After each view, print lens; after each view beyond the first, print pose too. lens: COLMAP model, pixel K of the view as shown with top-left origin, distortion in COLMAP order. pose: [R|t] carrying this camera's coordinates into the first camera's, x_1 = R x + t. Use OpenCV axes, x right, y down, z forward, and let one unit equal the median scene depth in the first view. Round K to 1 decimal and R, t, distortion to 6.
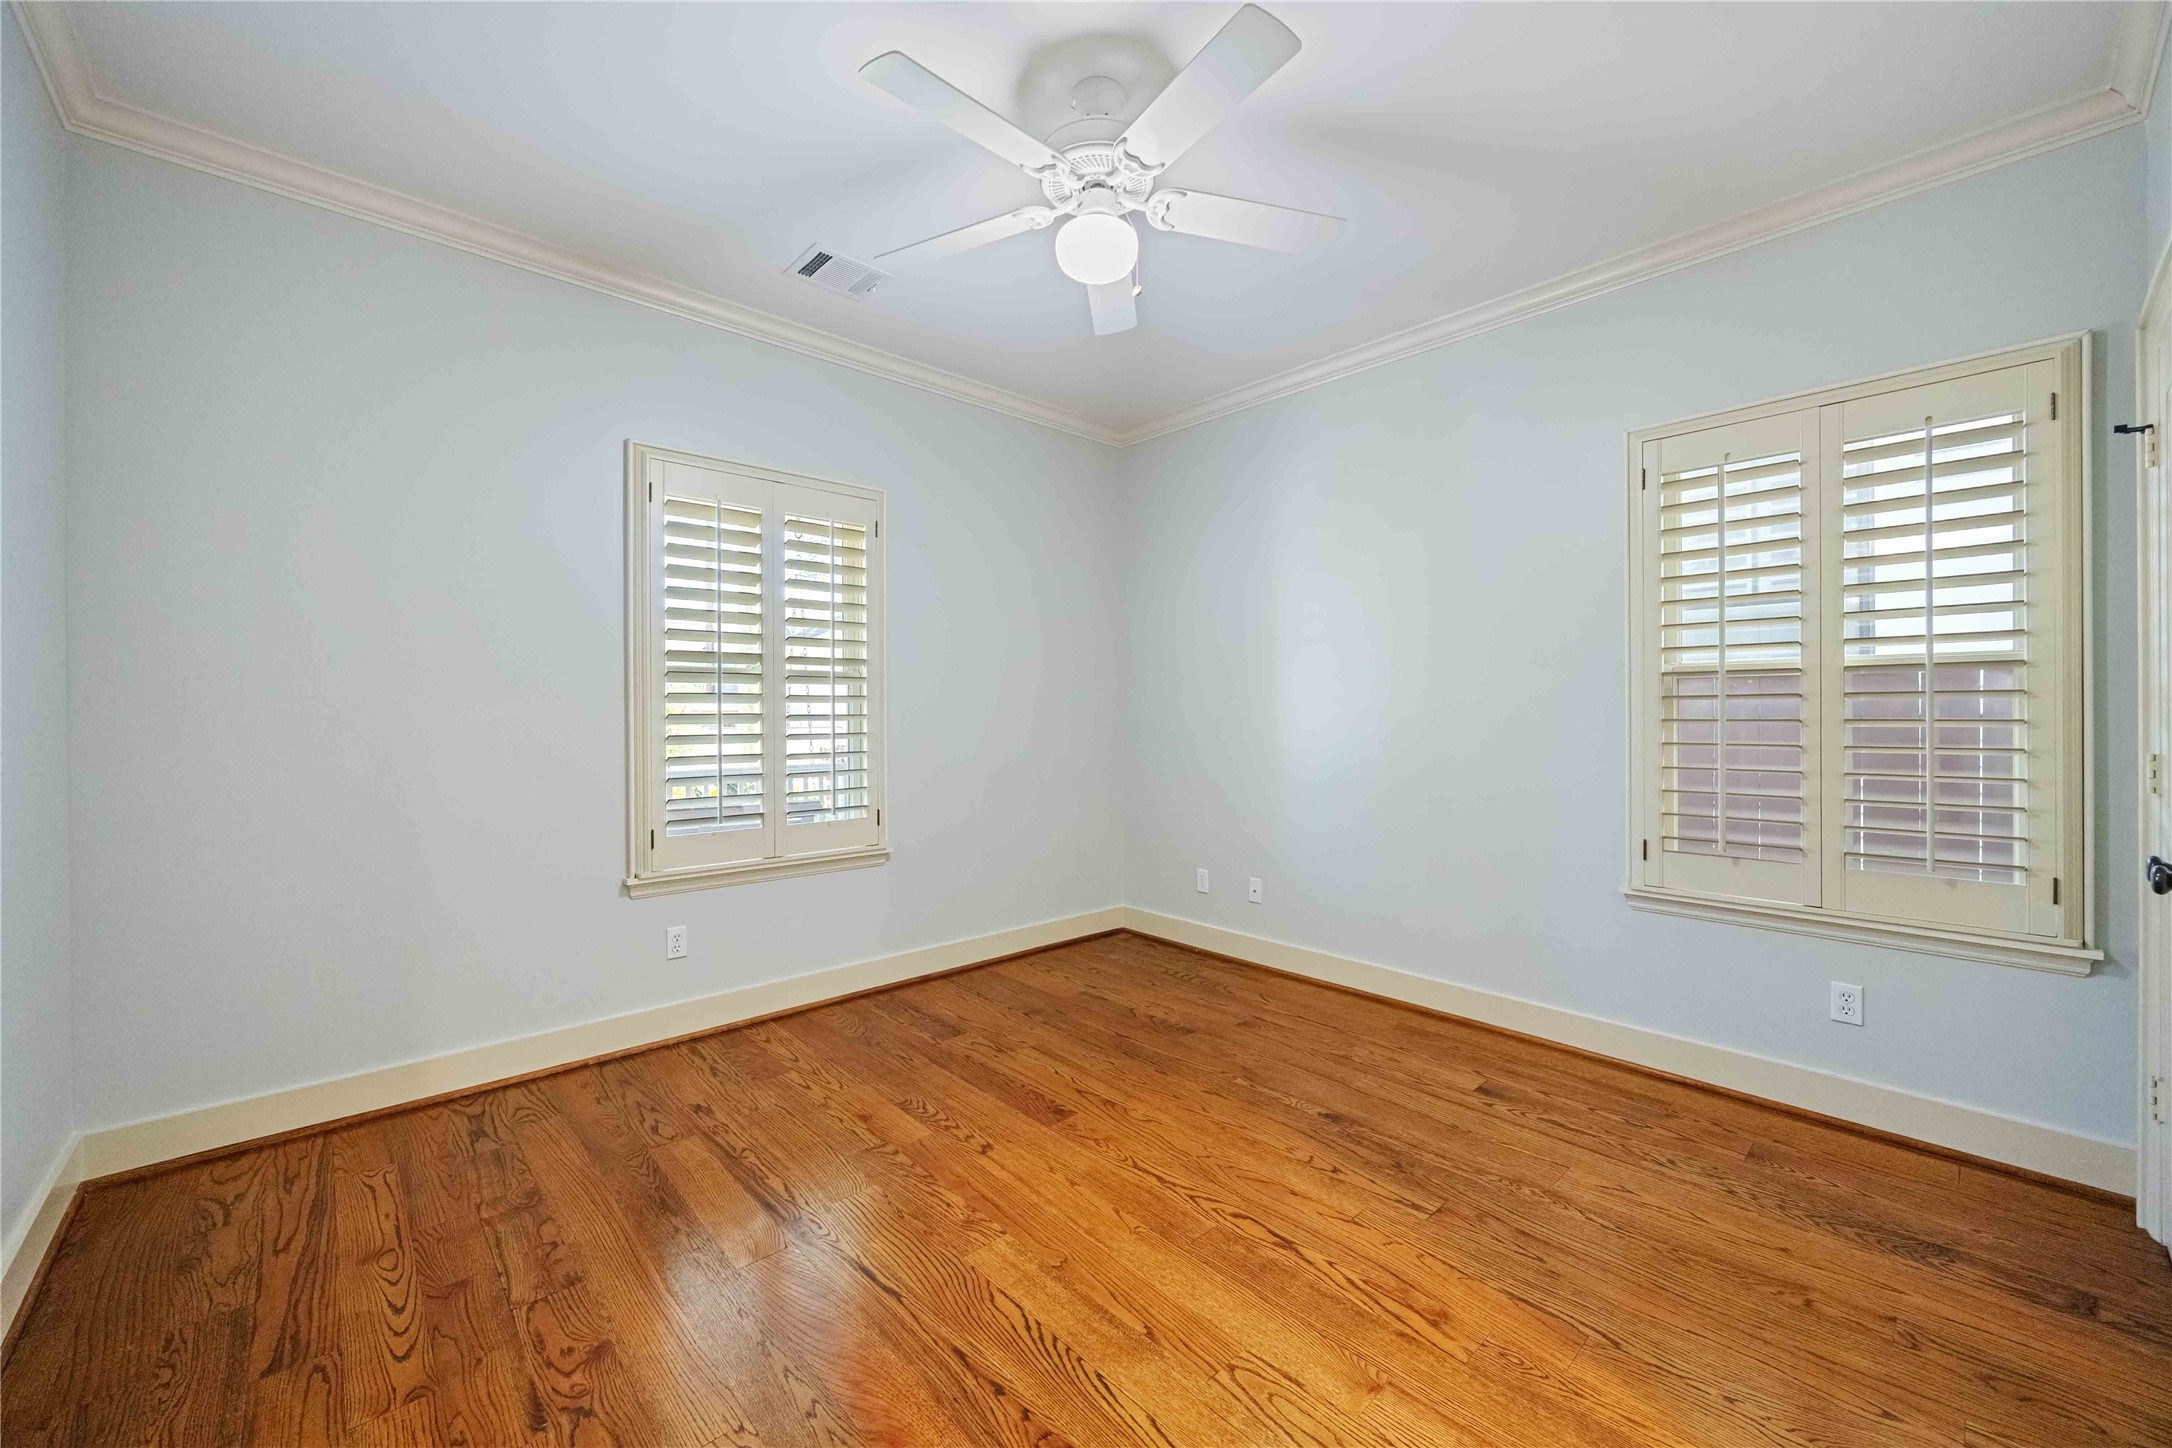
lens RADIAL K [[818.4, 0, 1080.7], [0, 818.4, 721.4], [0, 0, 1]] dist [-0.002091, -0.000173]
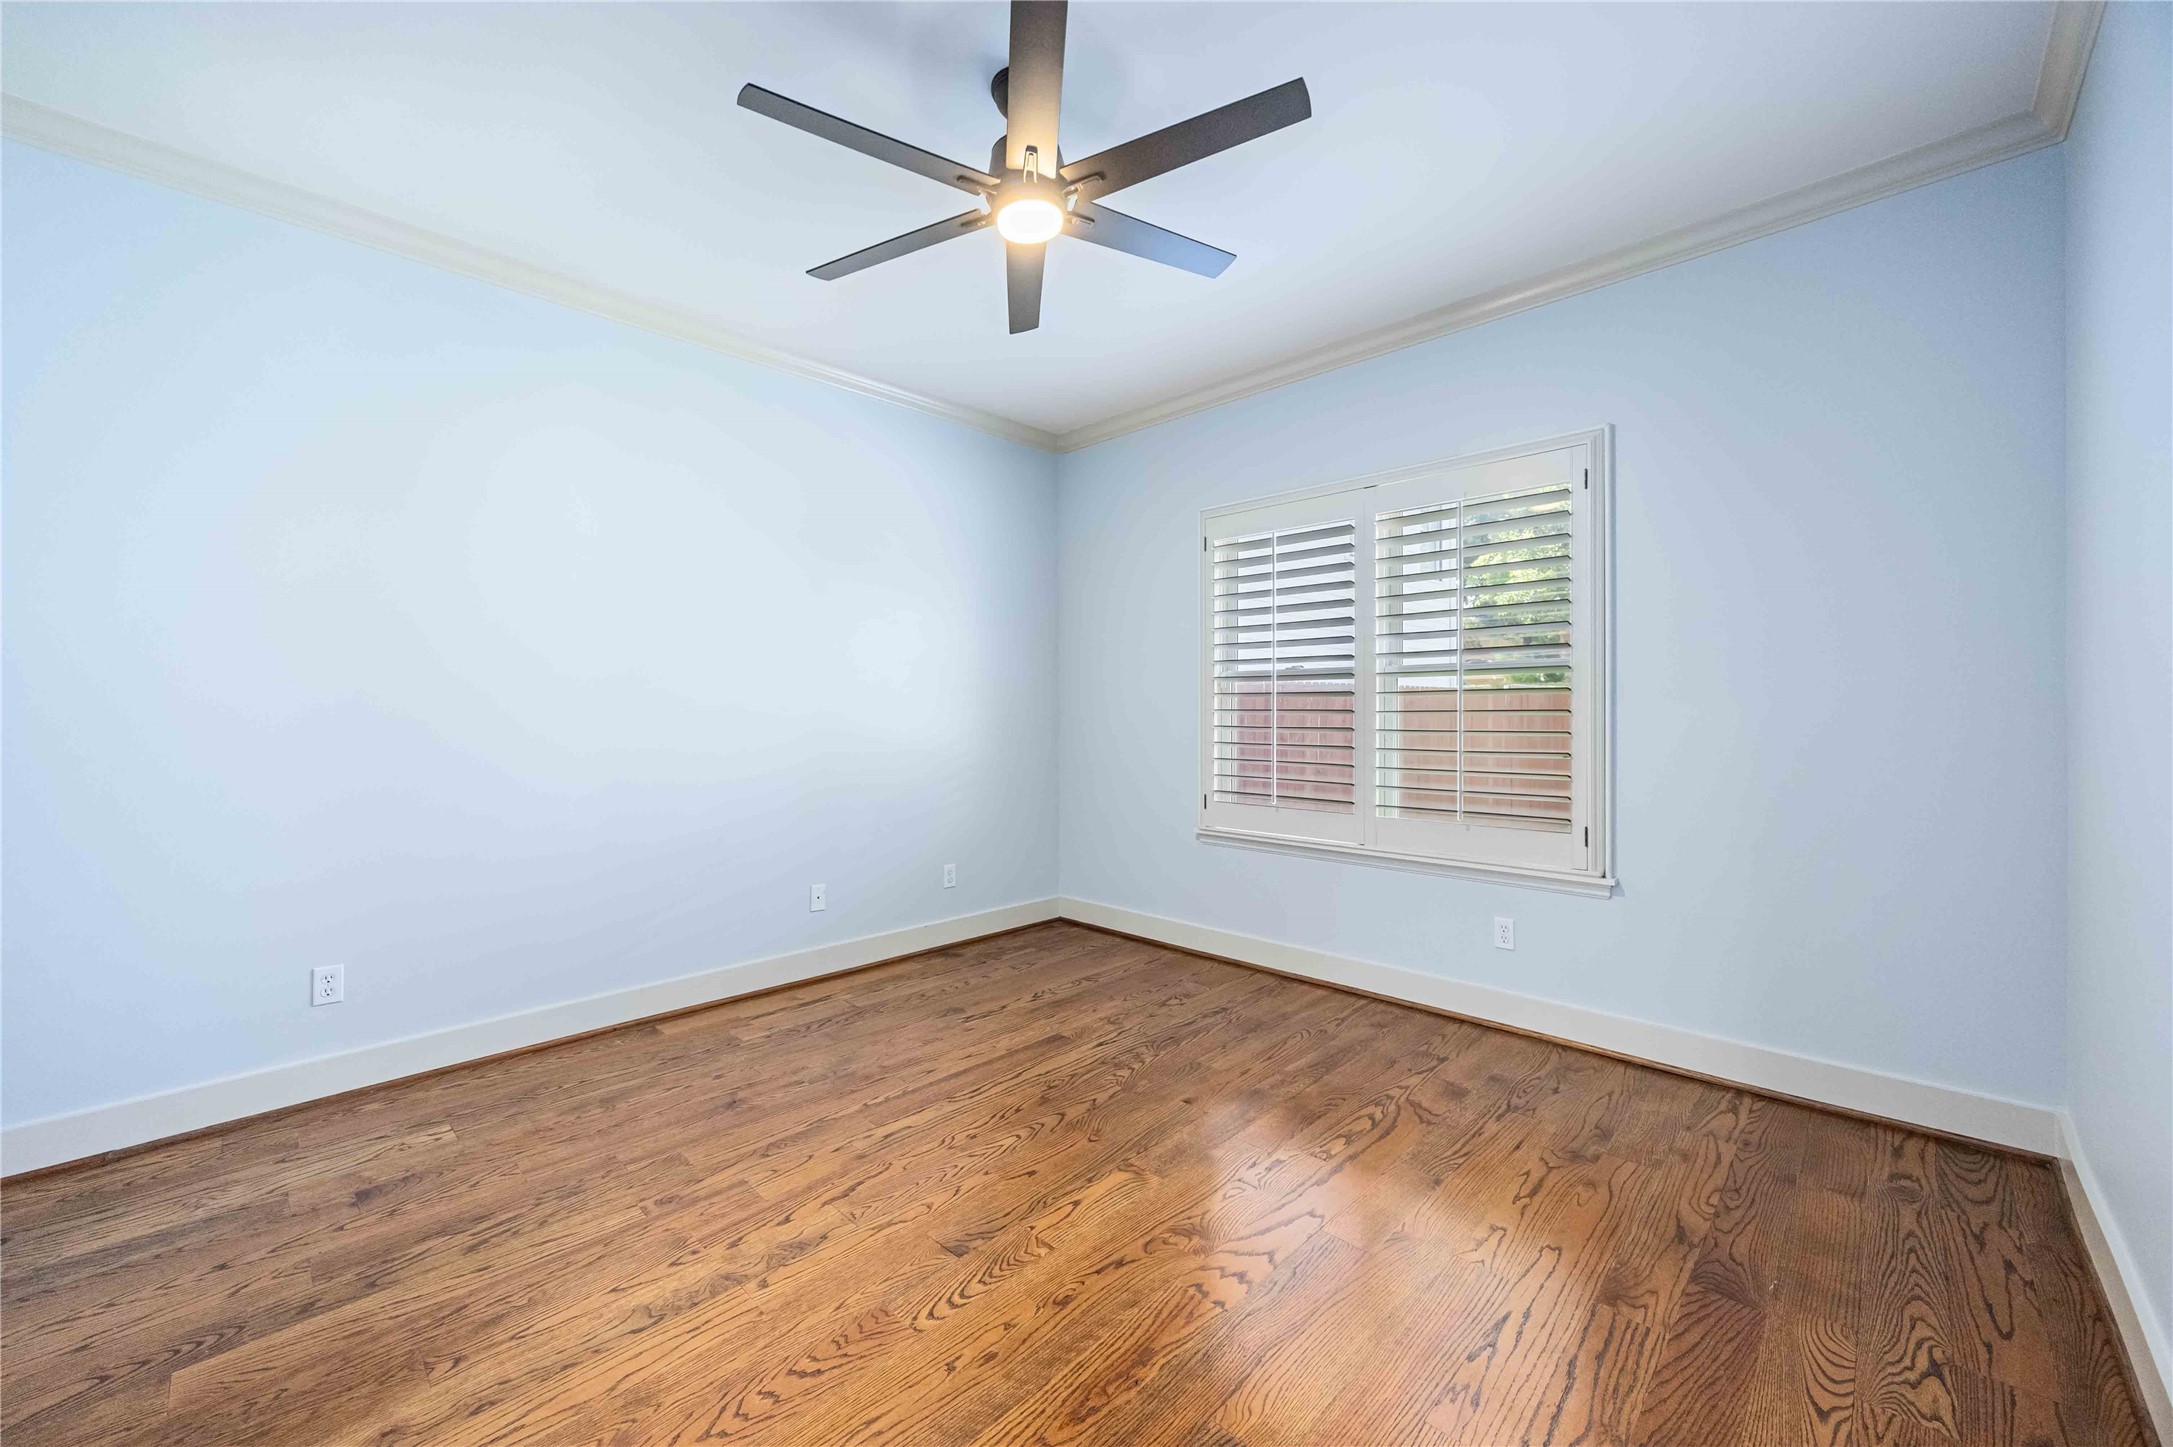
lens RADIAL K [[818.8, 0, 1092.6], [0, 818.8, 714.4], [0, 0, 1]] dist [-0.002091, -0.000173]
pose [[0.997012, -0.002806, 0.077194, 0.270283], [0.002755, 0.999996, 0.000770, 0.002142], [-0.077196, -0.000555, 0.997016, -0.295845]]
